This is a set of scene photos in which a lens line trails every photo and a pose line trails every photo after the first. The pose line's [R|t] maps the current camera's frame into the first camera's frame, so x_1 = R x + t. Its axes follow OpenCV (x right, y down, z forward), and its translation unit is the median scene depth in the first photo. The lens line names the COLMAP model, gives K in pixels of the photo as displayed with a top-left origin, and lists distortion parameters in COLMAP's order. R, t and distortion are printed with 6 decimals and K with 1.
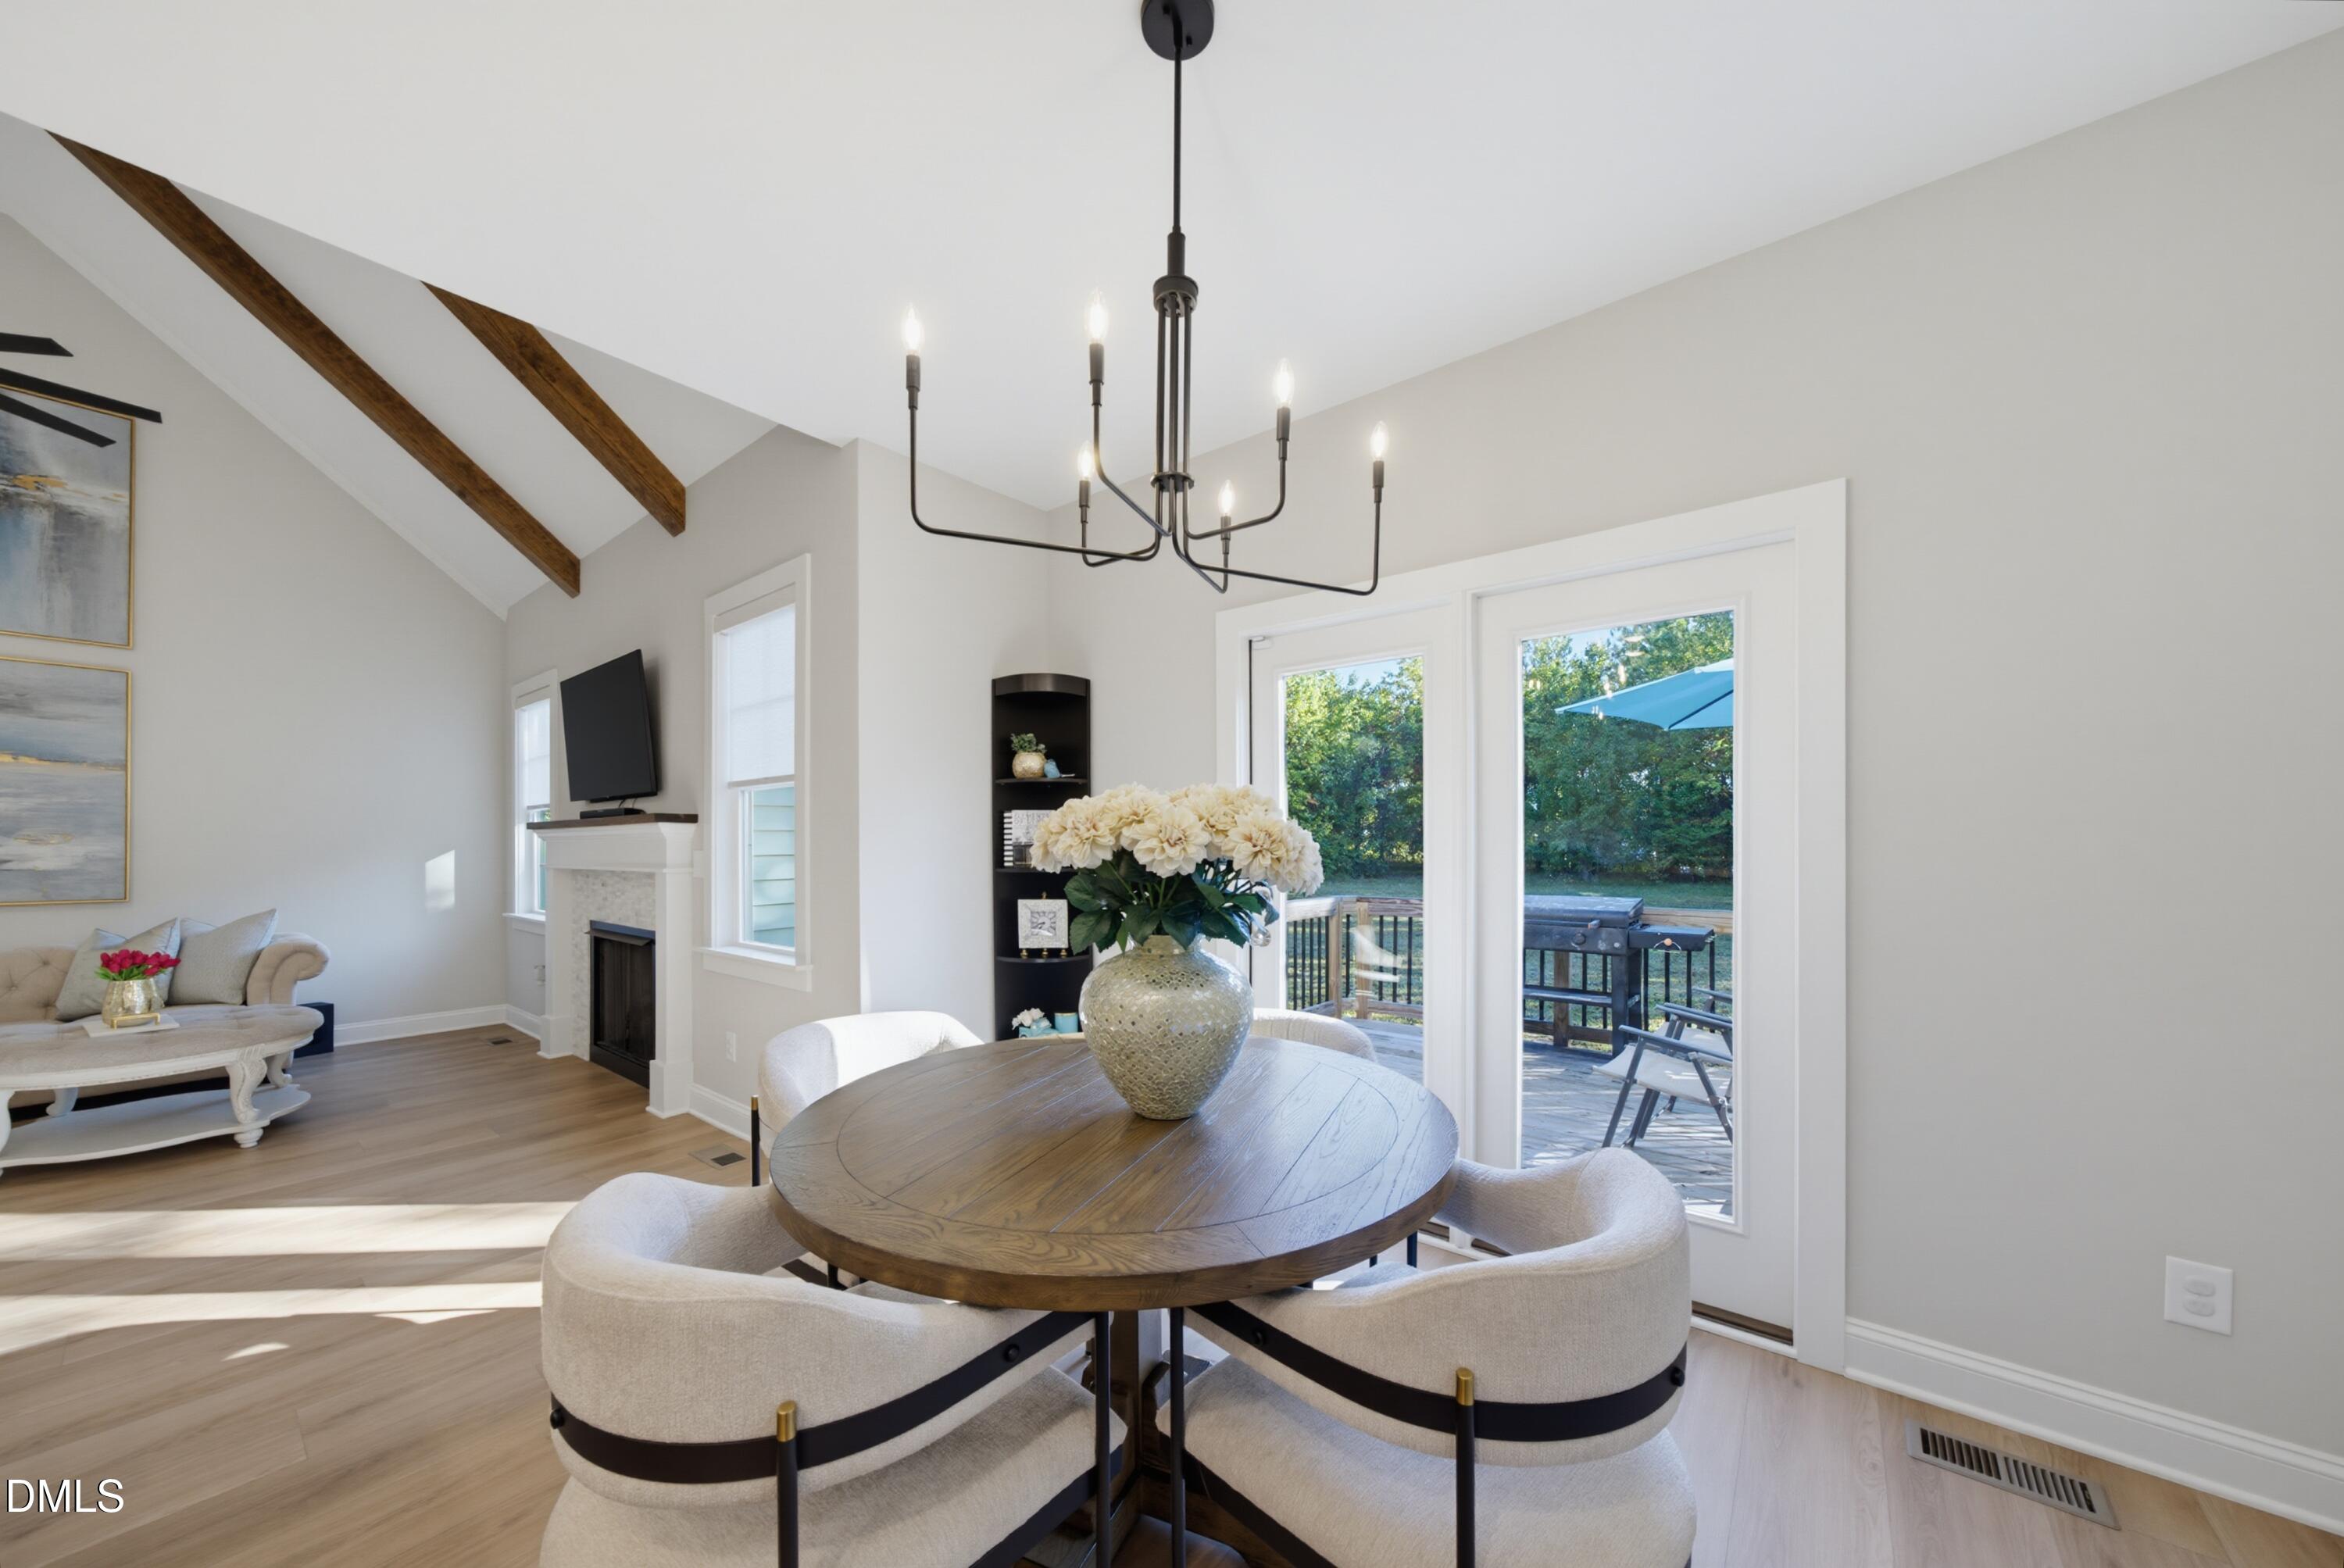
lens RADIAL K [[825.4, 0, 1175.2], [0, 825.4, 845.0], [0, 0, 1]] dist [-0.022256, 0.010960]
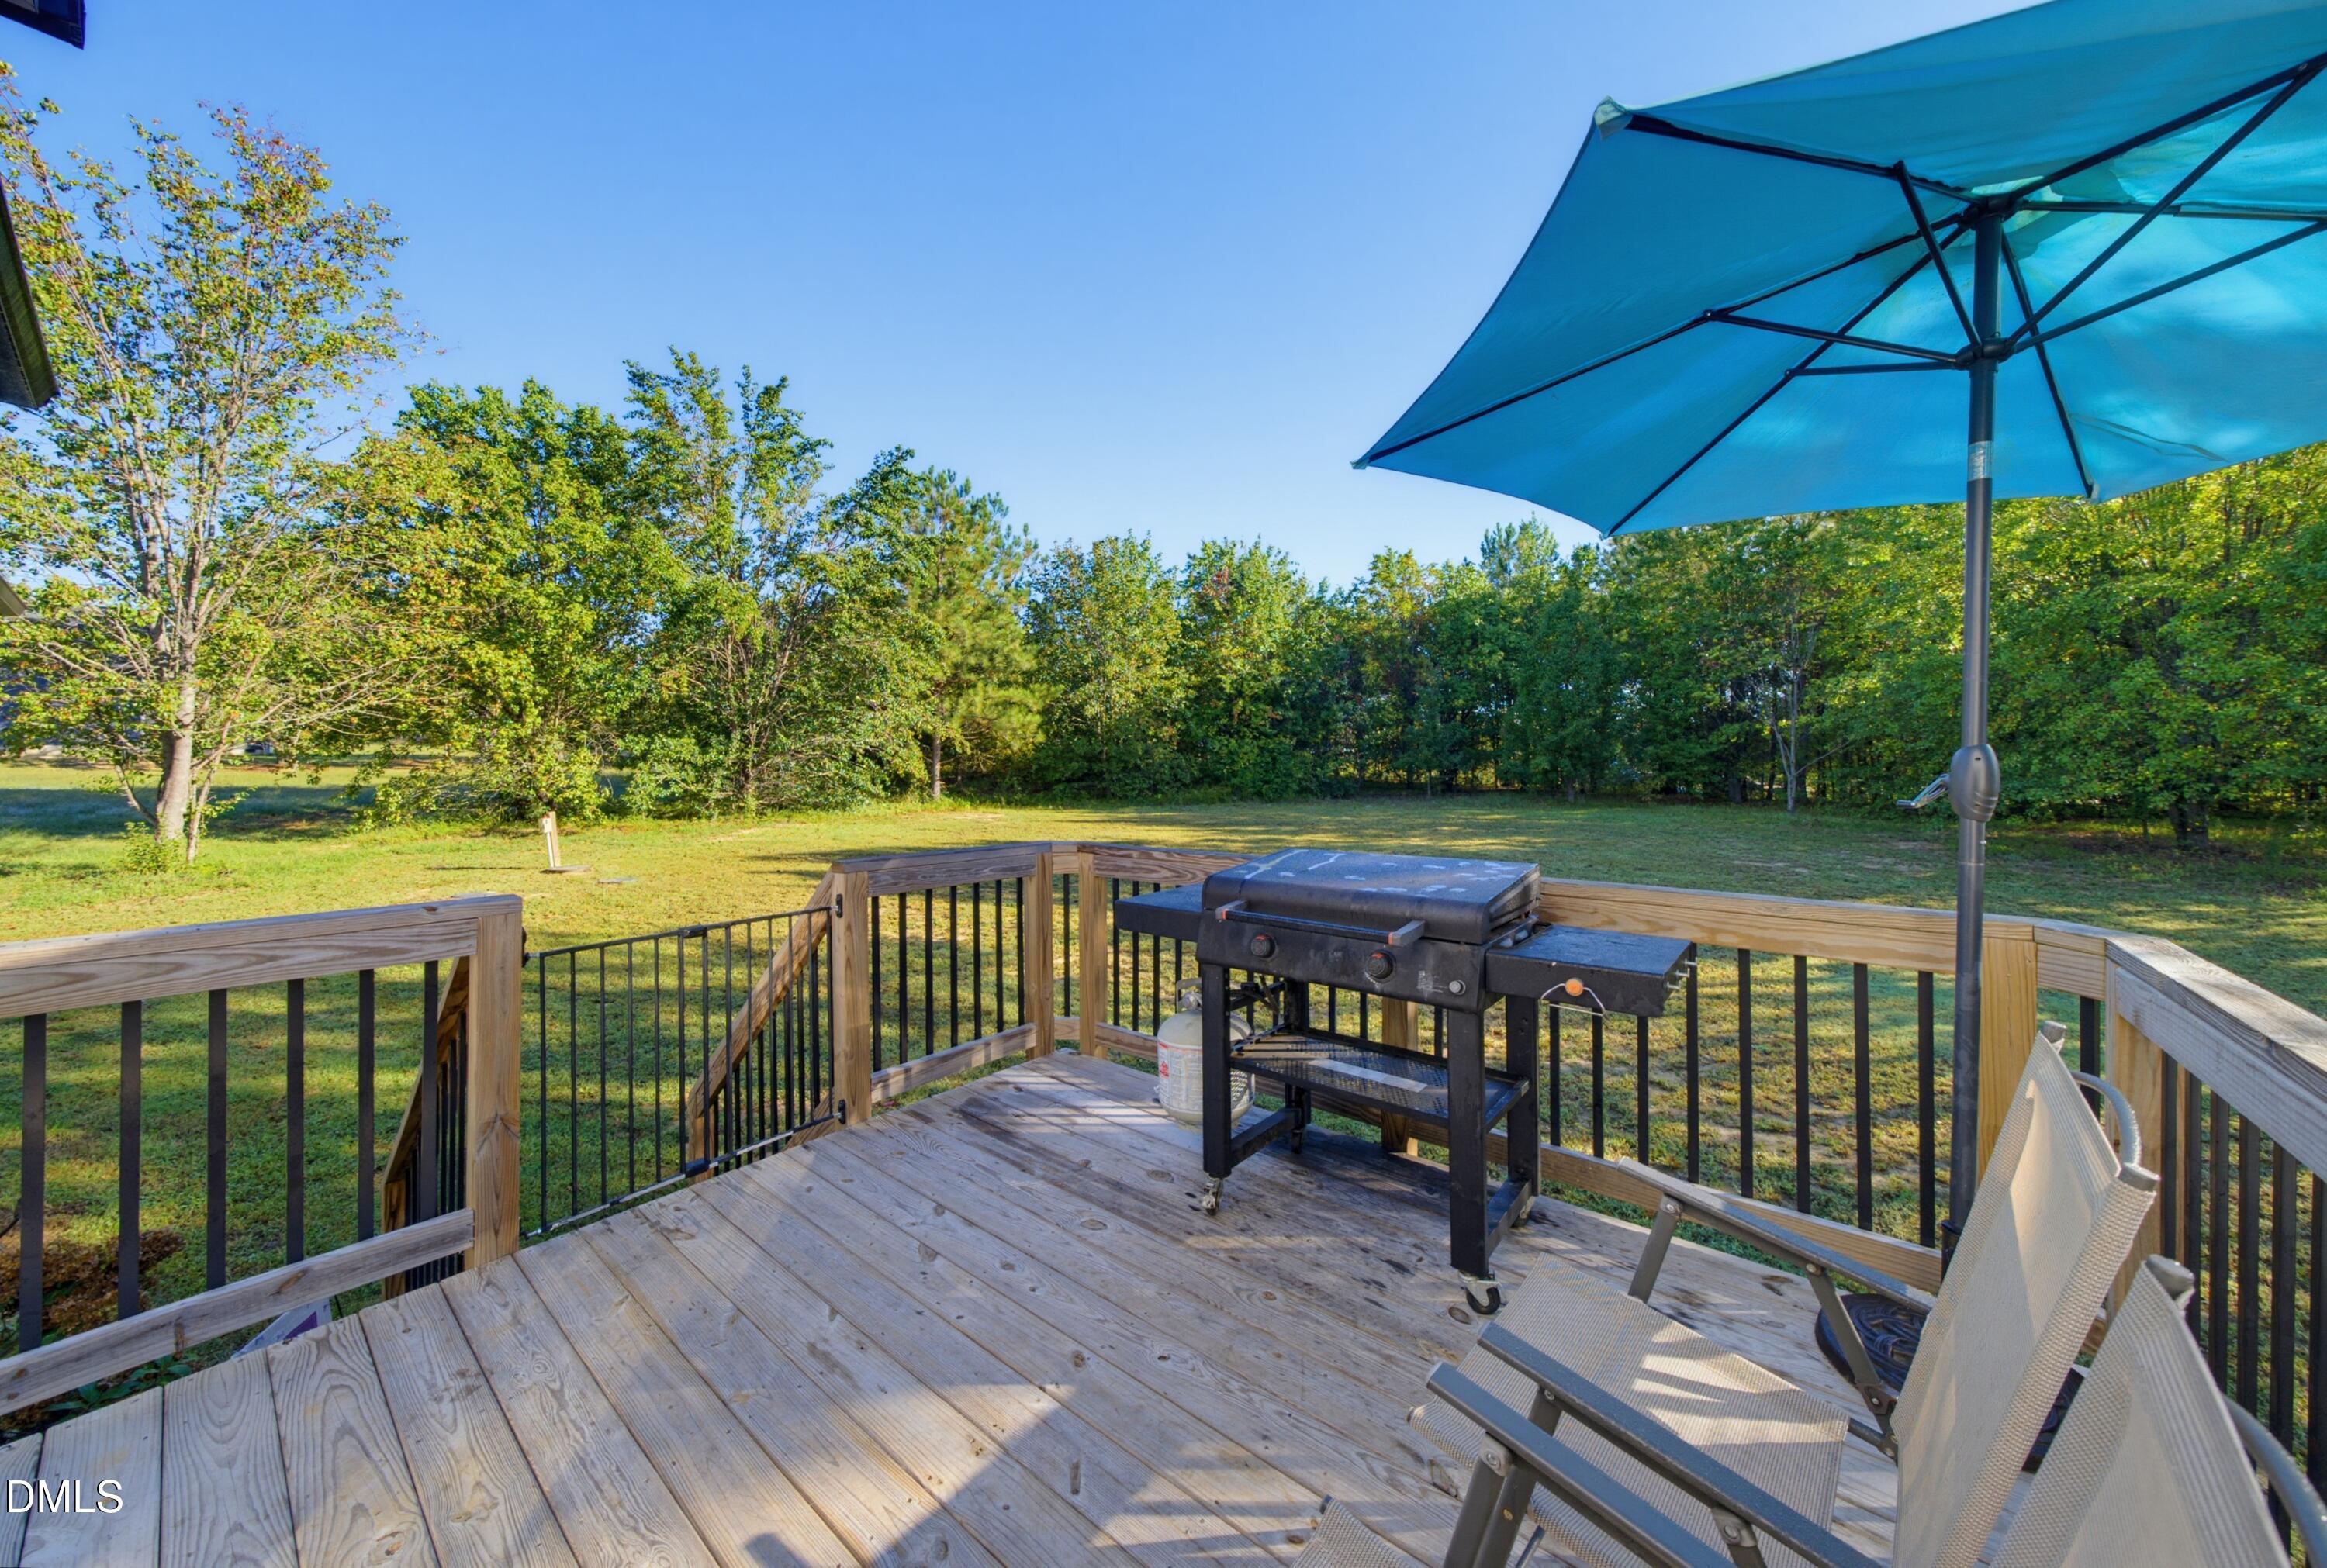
lens RADIAL K [[813.2, 0, 1166.9], [0, 813.2, 753.6], [0, 0, 1]] dist [-0.000230, -0.007817]
pose [[0.999939, 0.000655, -0.011033, 0.426534], [-0.000785, 0.999930, -0.011769, 0.008439], [0.011024, 0.011777, 0.999870, 0.627482]]
